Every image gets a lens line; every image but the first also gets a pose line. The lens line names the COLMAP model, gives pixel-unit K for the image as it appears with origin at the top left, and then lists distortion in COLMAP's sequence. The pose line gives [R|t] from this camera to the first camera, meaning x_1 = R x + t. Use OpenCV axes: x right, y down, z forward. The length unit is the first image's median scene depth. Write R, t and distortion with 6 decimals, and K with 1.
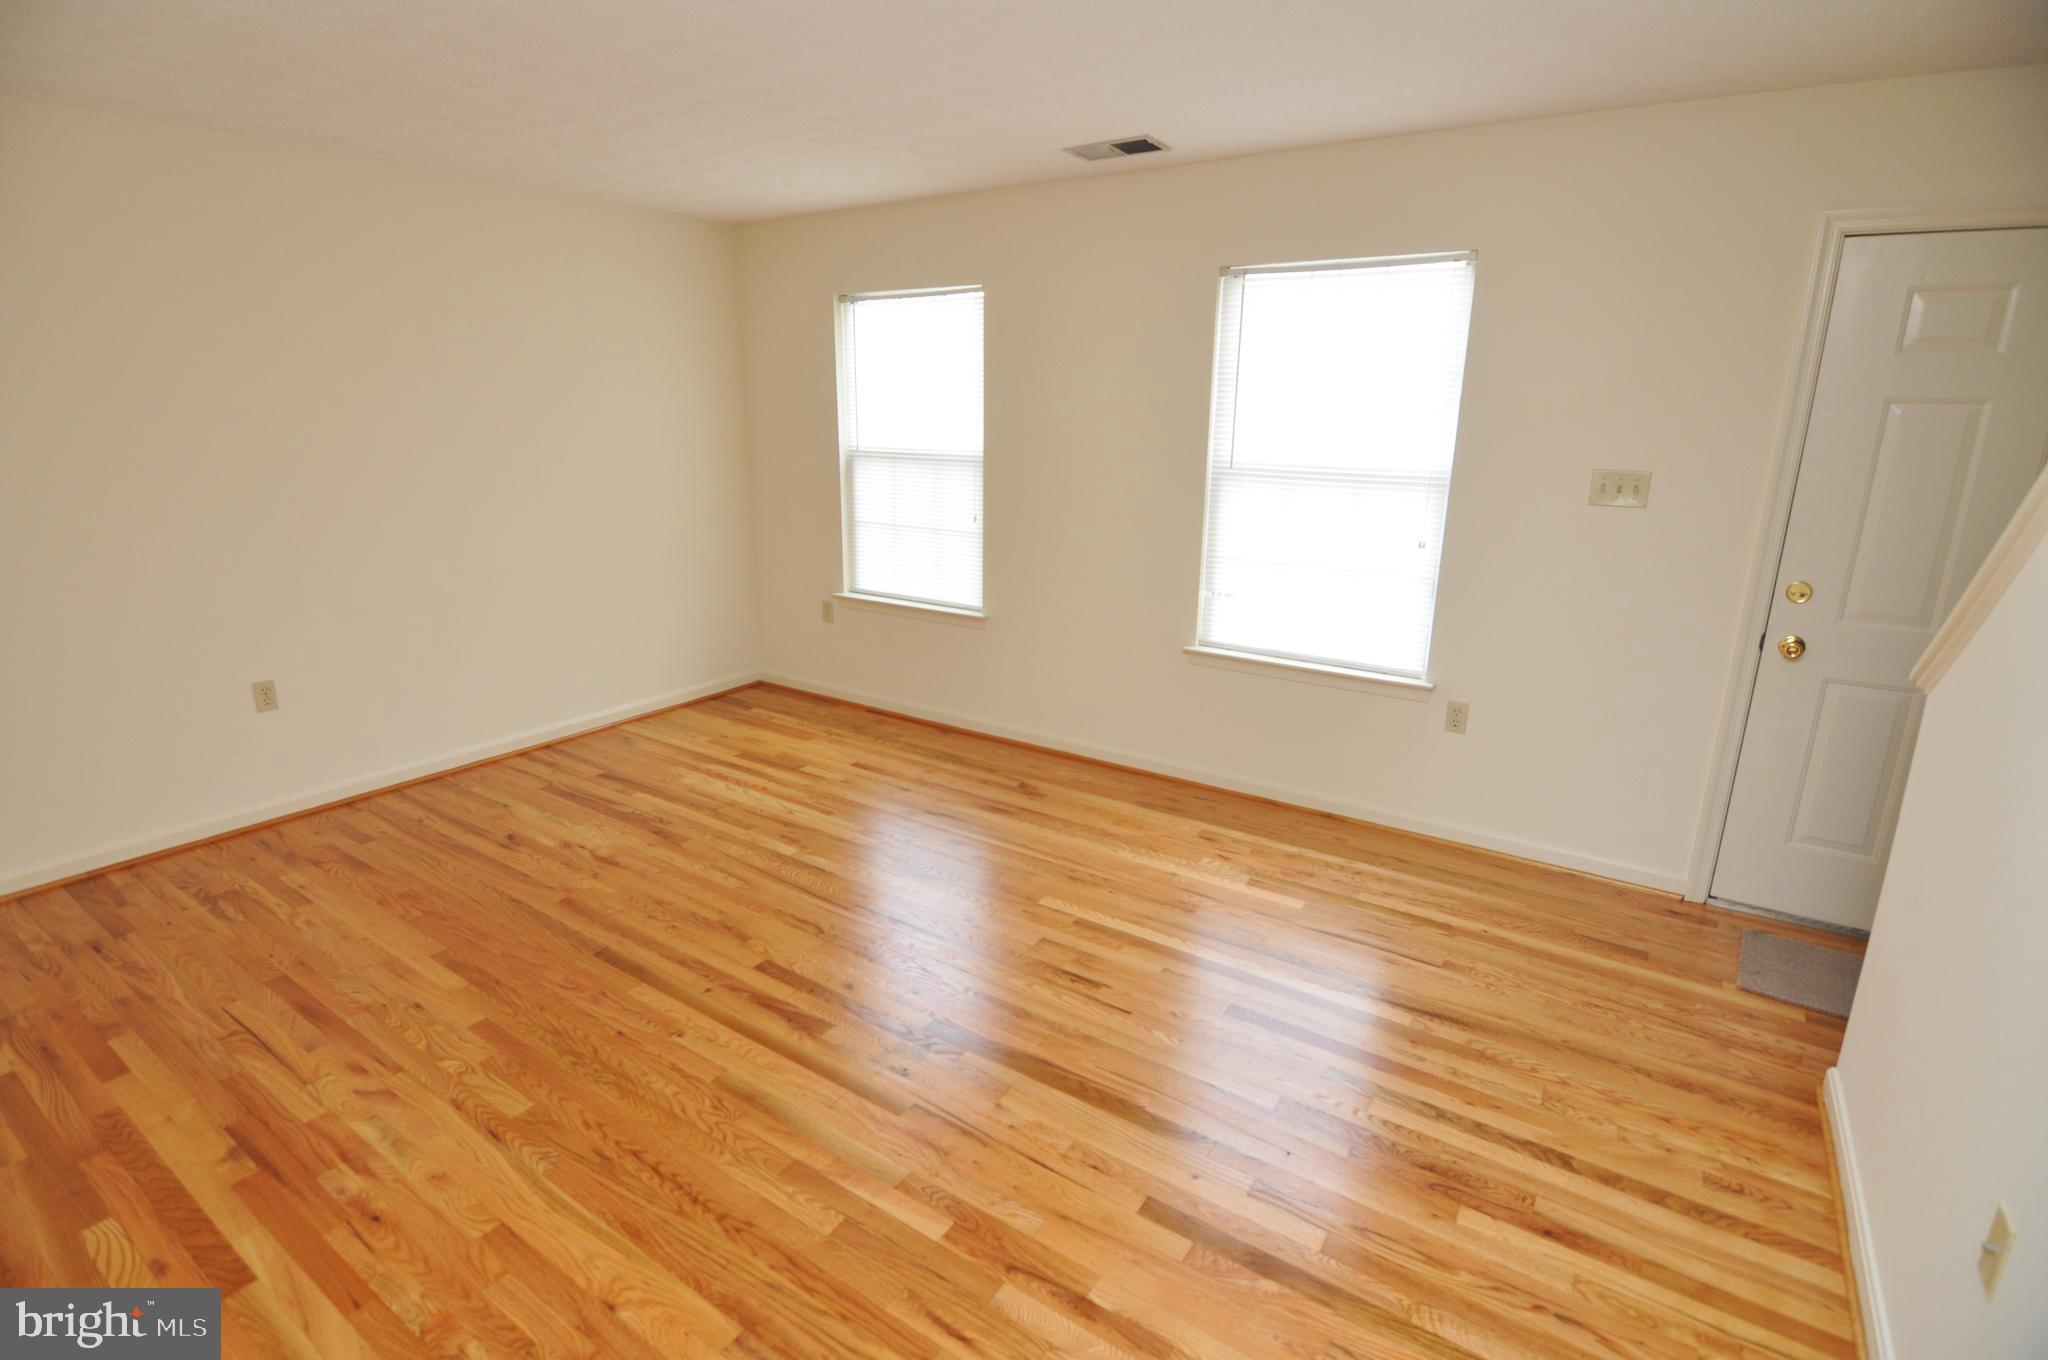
lens RADIAL K [[989.9, 0, 1010.1], [0, 989.9, 674.3], [0, 0, 1]] dist [-0.003911, -0.011723]
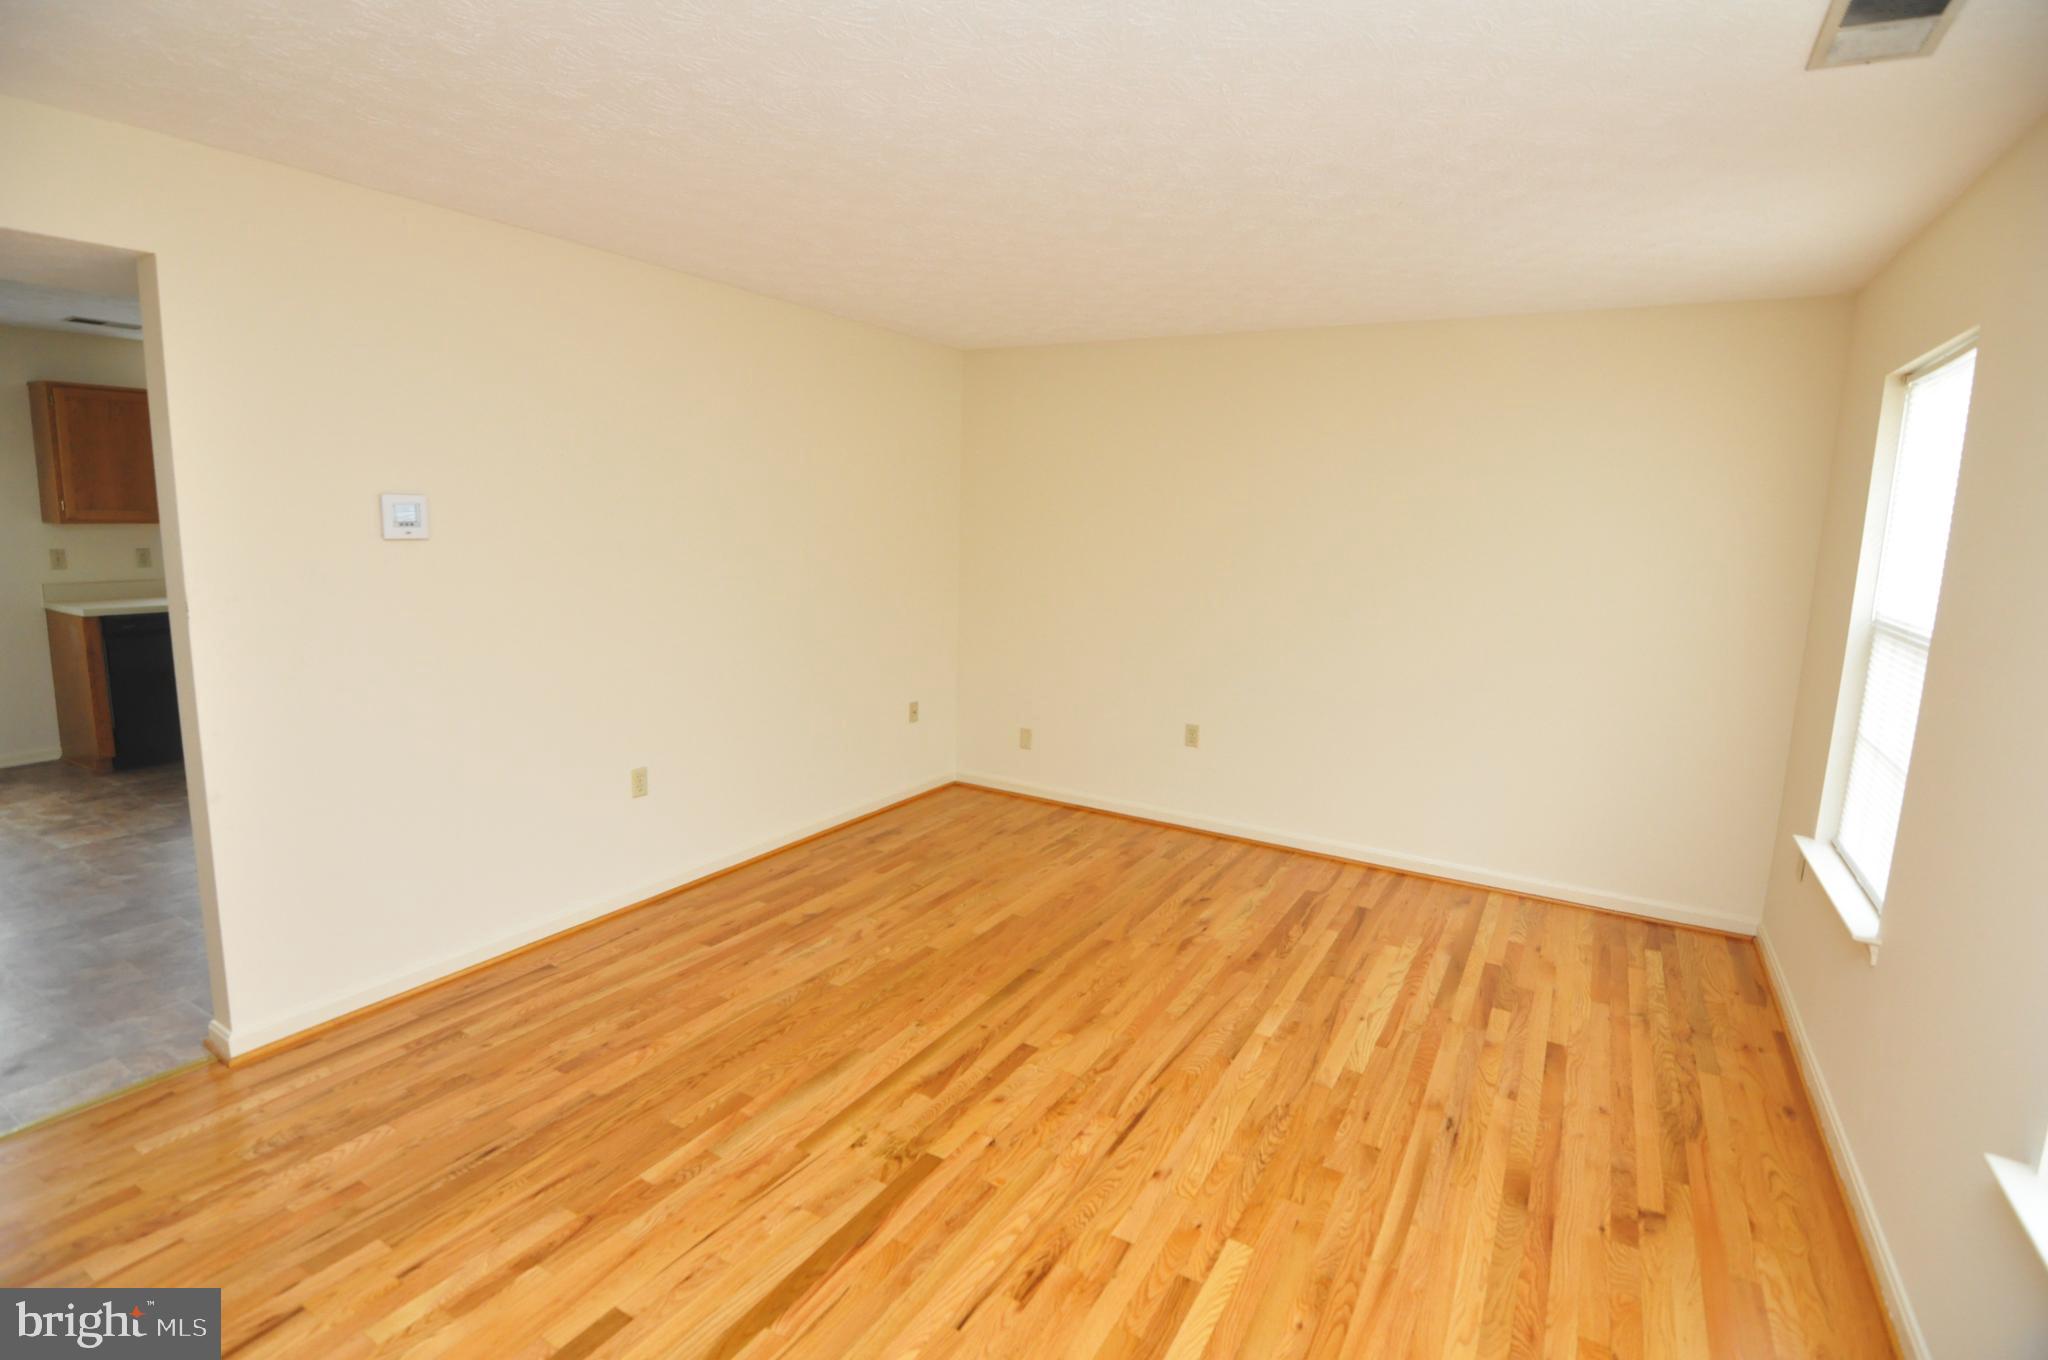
lens RADIAL K [[989.9, 0, 1005.4], [0, 989.9, 668.9], [0, 0, 1]] dist [-0.003911, -0.011723]
pose [[0.058719, 0.148348, -0.987190, 0.657046], [-0.291082, 0.948469, 0.125215, -0.189250], [0.954895, 0.280001, 0.098874, 0.701904]]
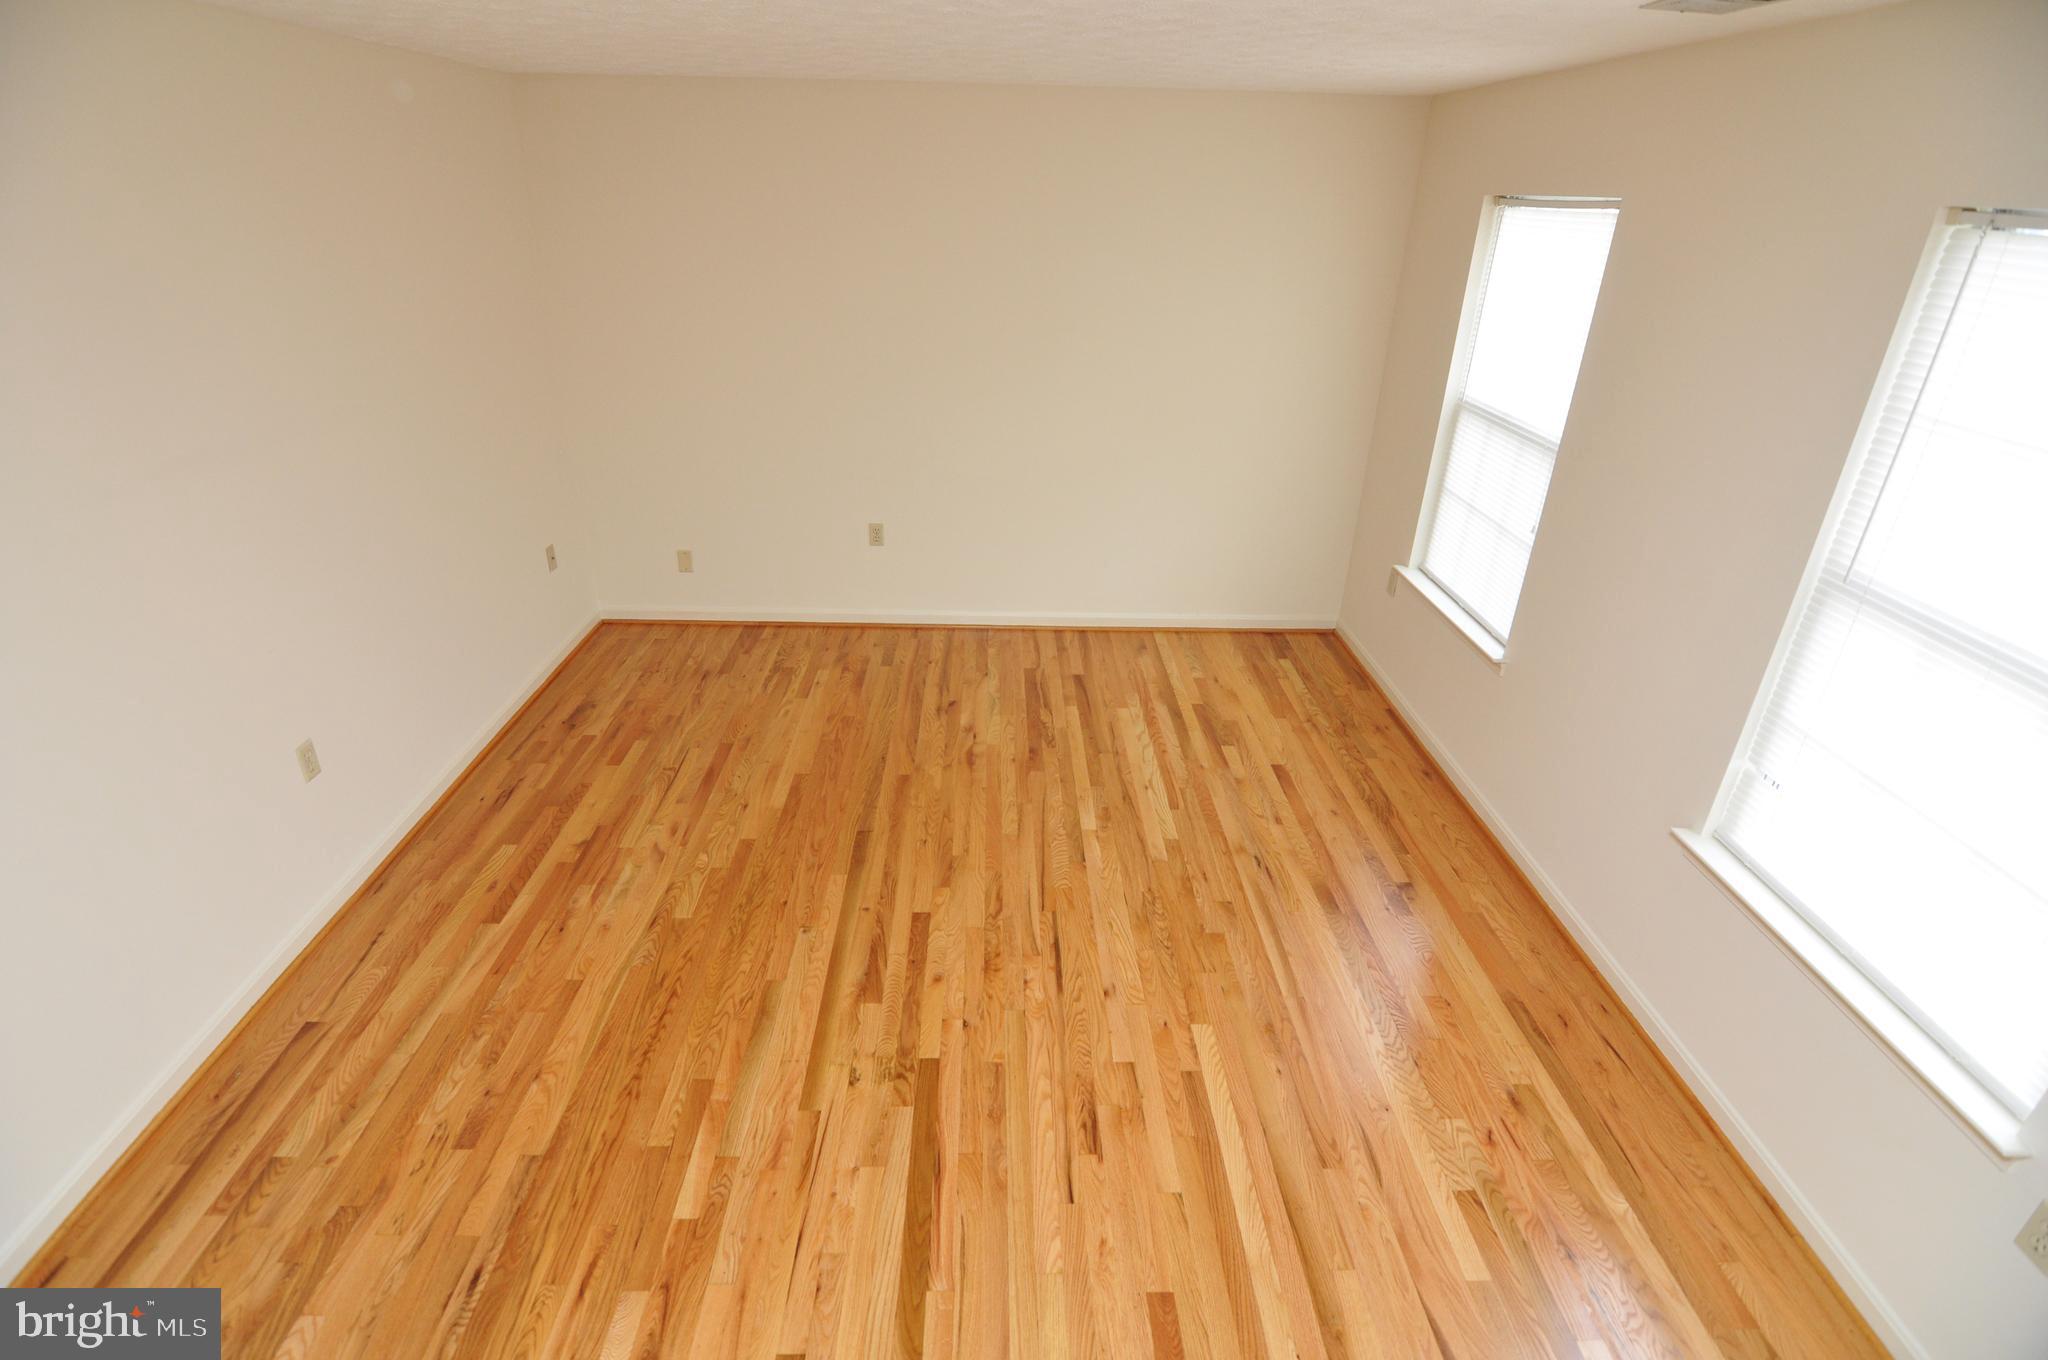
lens RADIAL K [[989.9, 0, 1006.3], [0, 989.9, 674.4], [0, 0, 1]] dist [-0.003911, -0.011723]
pose [[0.575517, 0.362545, -0.733035, 0.463752], [-0.229710, 0.931941, 0.280571, -0.256543], [0.784865, 0.006912, 0.619628, 0.366490]]
